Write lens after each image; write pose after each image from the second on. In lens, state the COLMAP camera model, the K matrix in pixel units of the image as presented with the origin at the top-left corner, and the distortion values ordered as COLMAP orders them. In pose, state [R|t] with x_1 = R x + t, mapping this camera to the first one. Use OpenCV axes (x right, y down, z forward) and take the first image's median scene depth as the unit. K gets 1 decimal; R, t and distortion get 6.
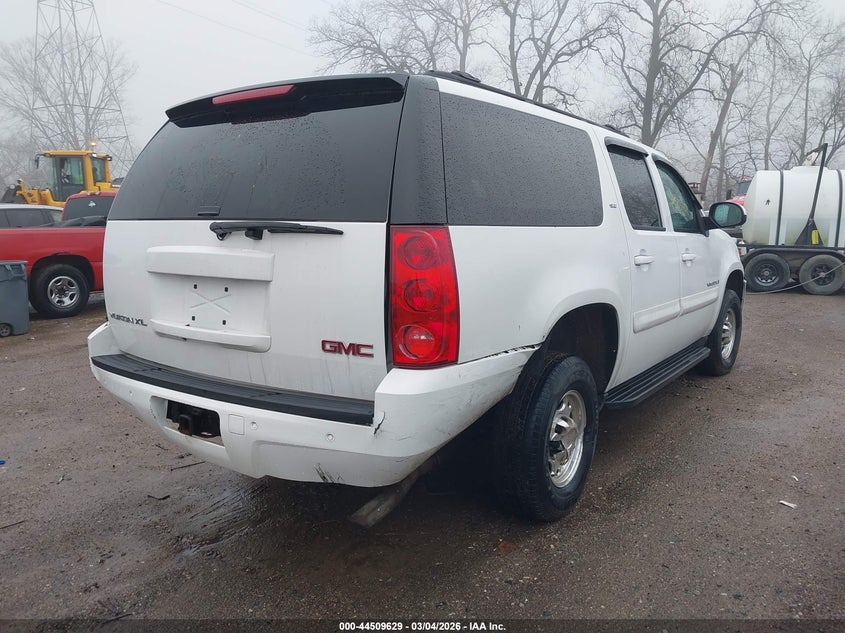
lens RADIAL K [[689.8, 0, 422.5], [0, 689.8, 316.5], [0, 0, 1]] dist [0.003330, 0.002257]
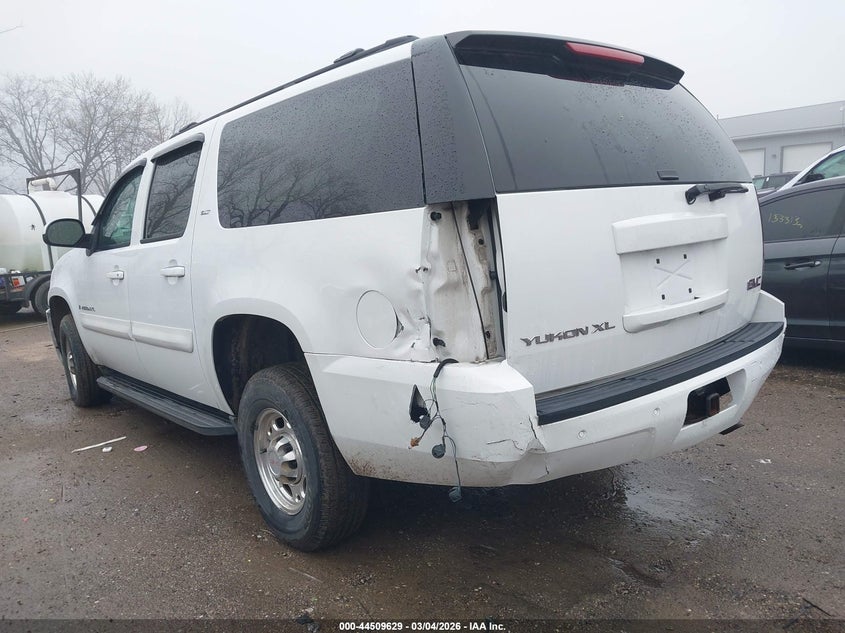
lens RADIAL K [[689.8, 0, 422.5], [0, 689.8, 316.5], [0, 0, 1]] dist [0.003330, 0.002257]
pose [[0.266371, -0.151851, 0.951834, -1.195809], [0.205663, 0.973725, 0.097788, -0.116454], [-0.941674, 0.169709, 0.290602, 0.992601]]
